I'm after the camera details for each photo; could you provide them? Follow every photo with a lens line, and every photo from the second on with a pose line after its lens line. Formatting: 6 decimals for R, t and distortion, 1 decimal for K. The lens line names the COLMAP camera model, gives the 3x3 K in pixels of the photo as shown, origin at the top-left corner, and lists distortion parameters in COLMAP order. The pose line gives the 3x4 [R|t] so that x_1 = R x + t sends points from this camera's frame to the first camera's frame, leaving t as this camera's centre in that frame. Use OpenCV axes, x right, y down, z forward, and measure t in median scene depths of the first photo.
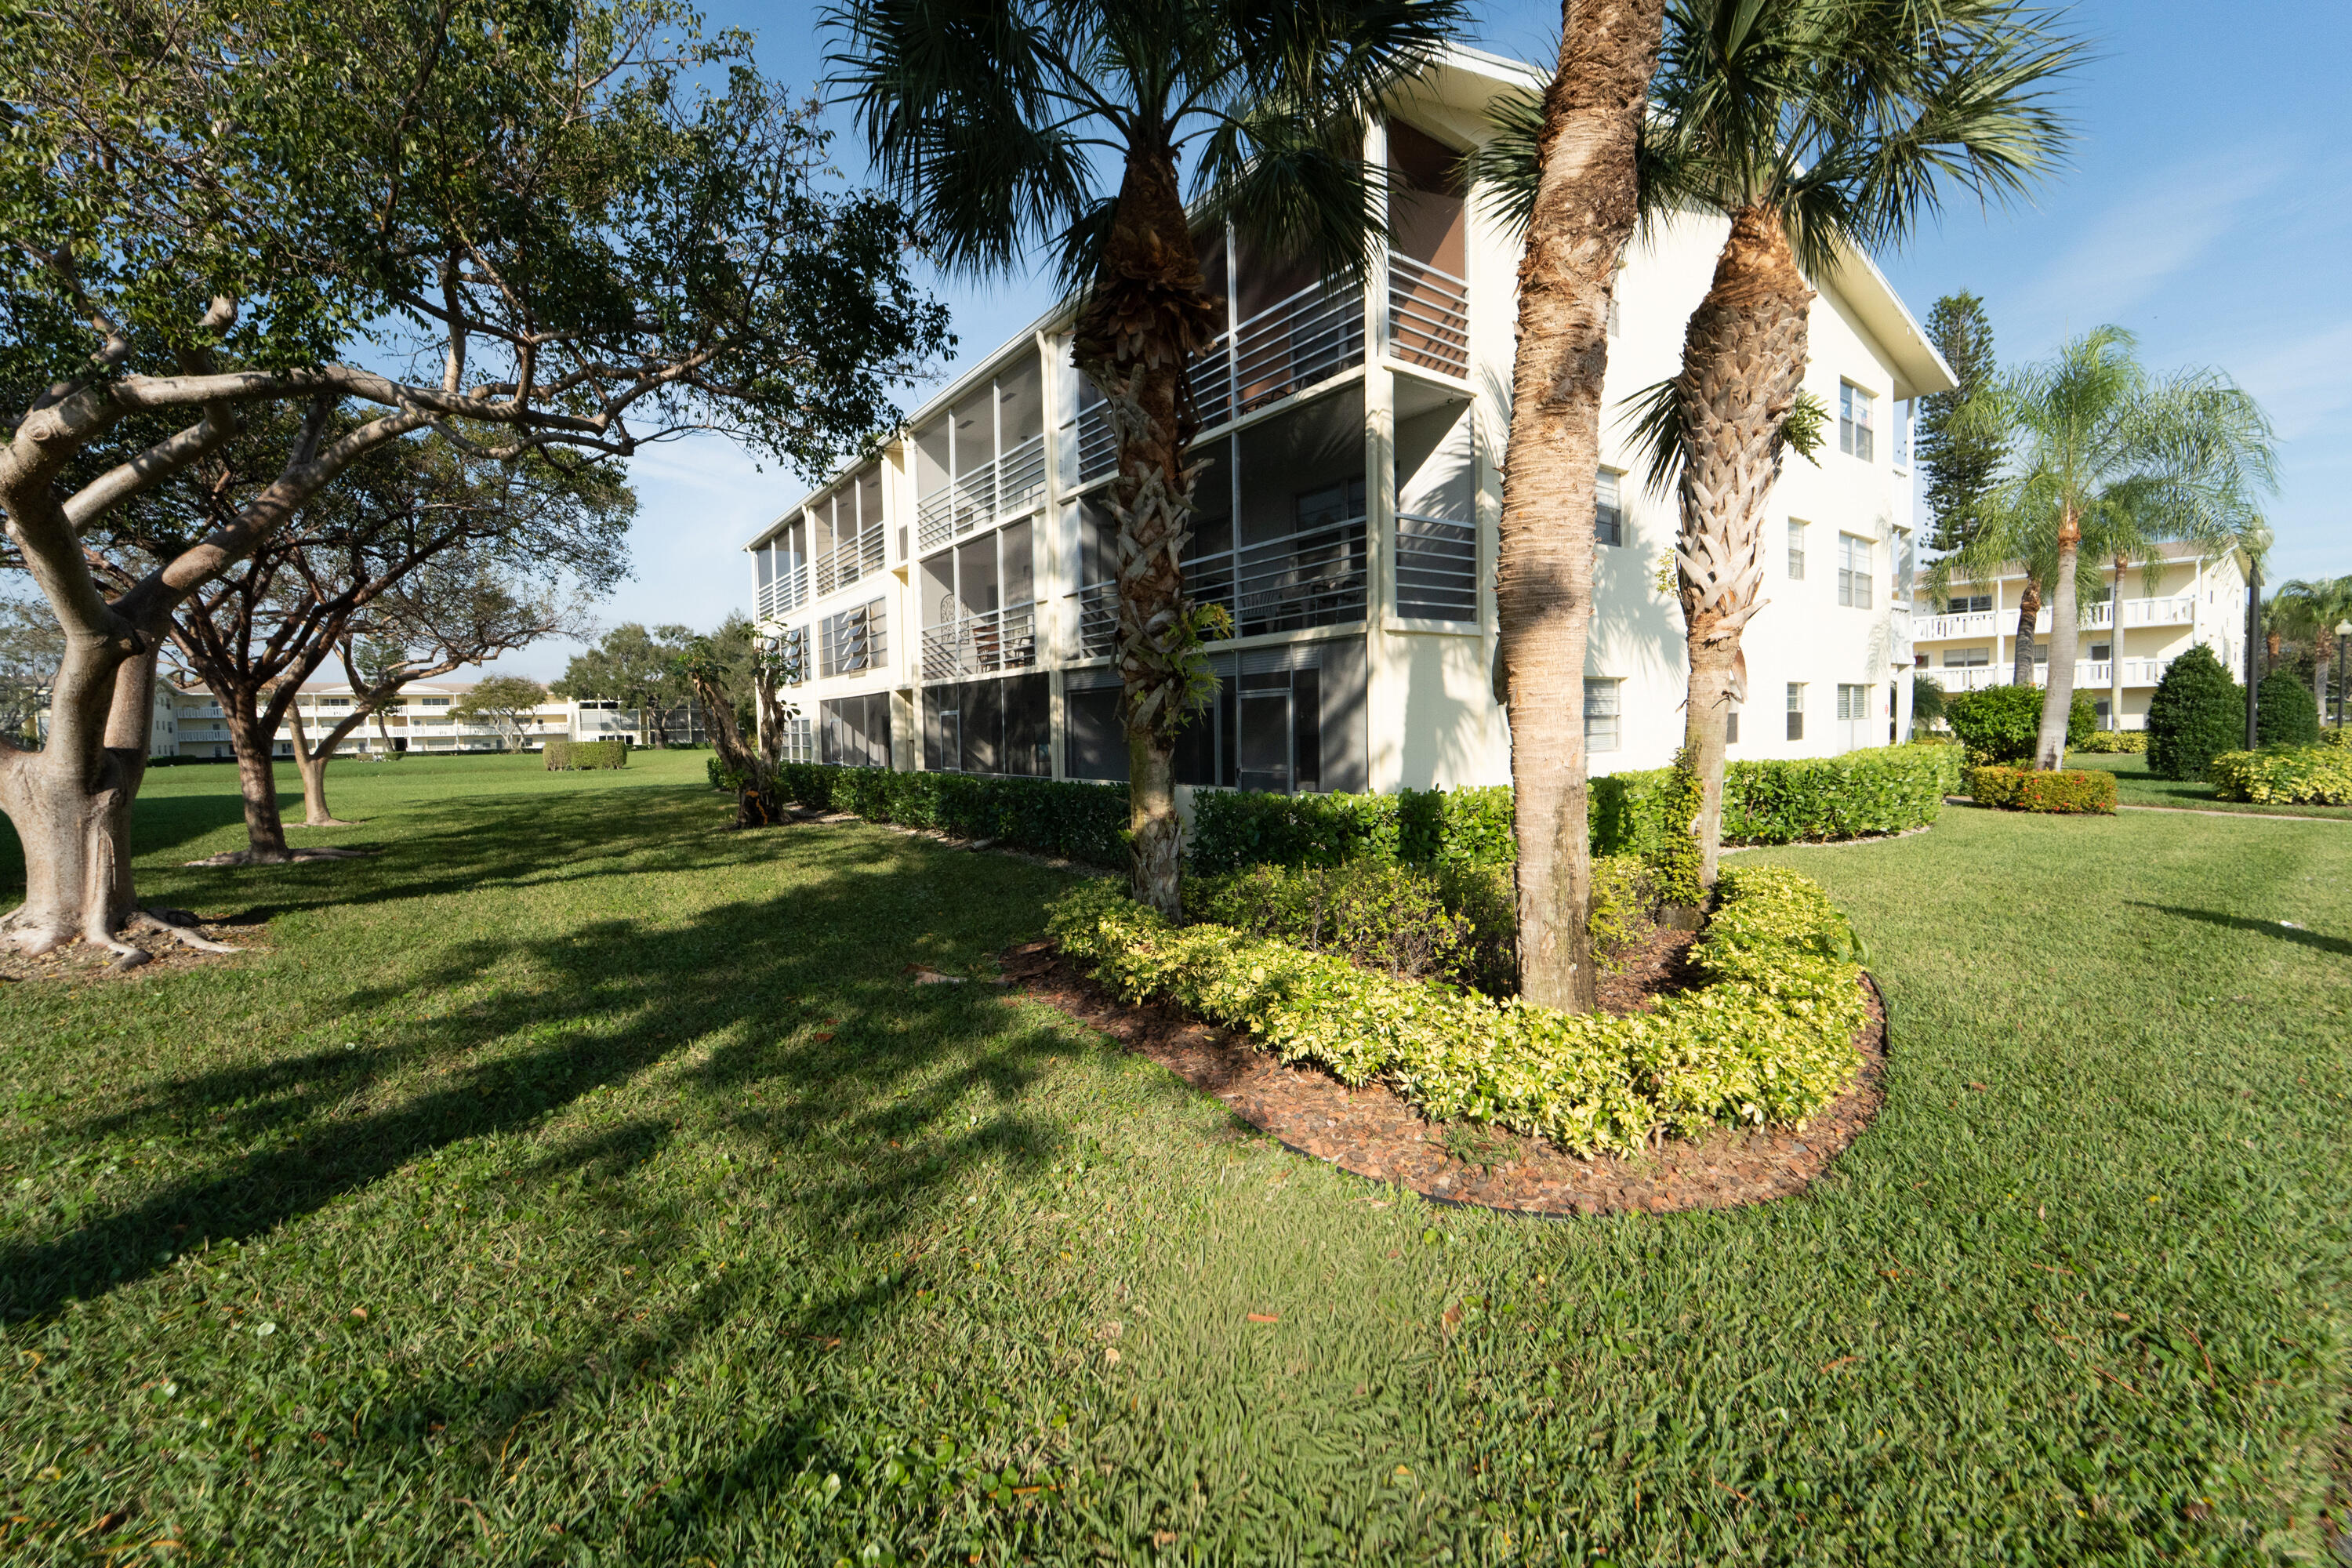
lens RADIAL K [[947.6, 0, 1170.0], [0, 947.6, 771.9], [0, 0, 1]] dist [-0.018002, 0.001162]
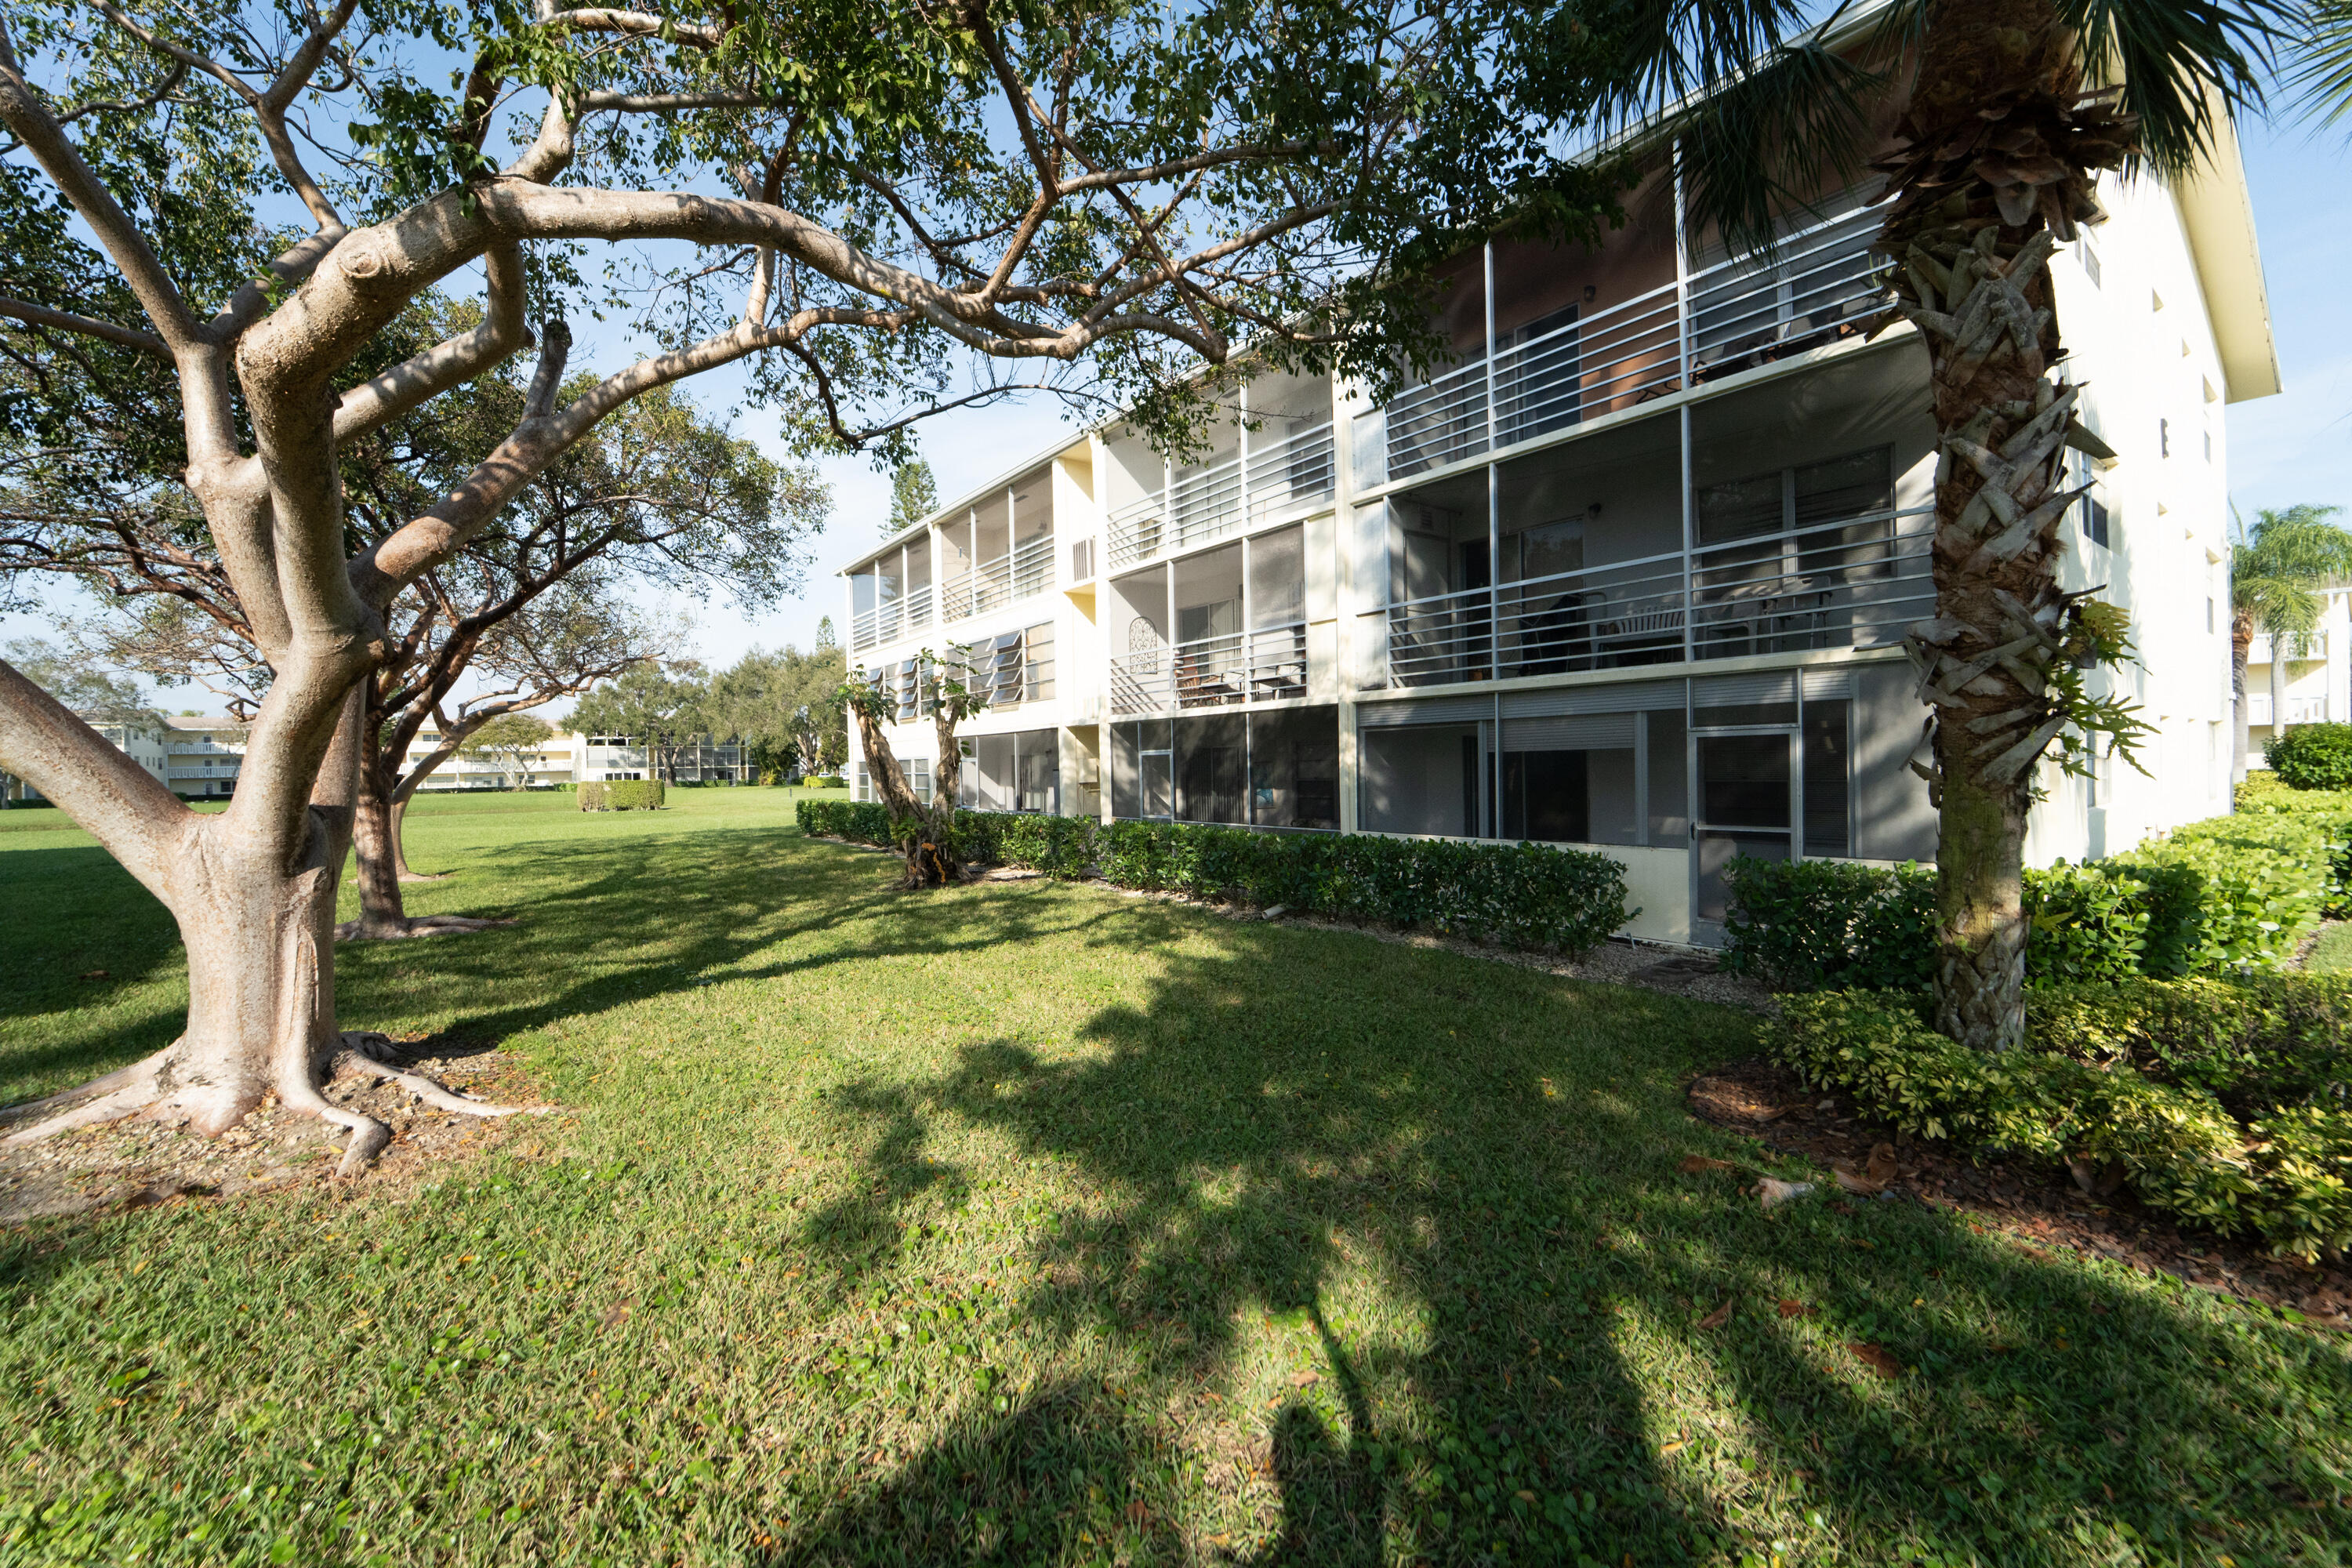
lens RADIAL K [[945.8, 0, 1177.3], [0, 945.8, 773.5], [0, 0, 1]] dist [-0.020920, -0.000267]
pose [[0.999821, 0.000928, 0.018906, -0.280019], [-0.000211, 0.999282, -0.037880, -0.012526], [-0.018927, 0.037869, 0.999103, 0.166344]]
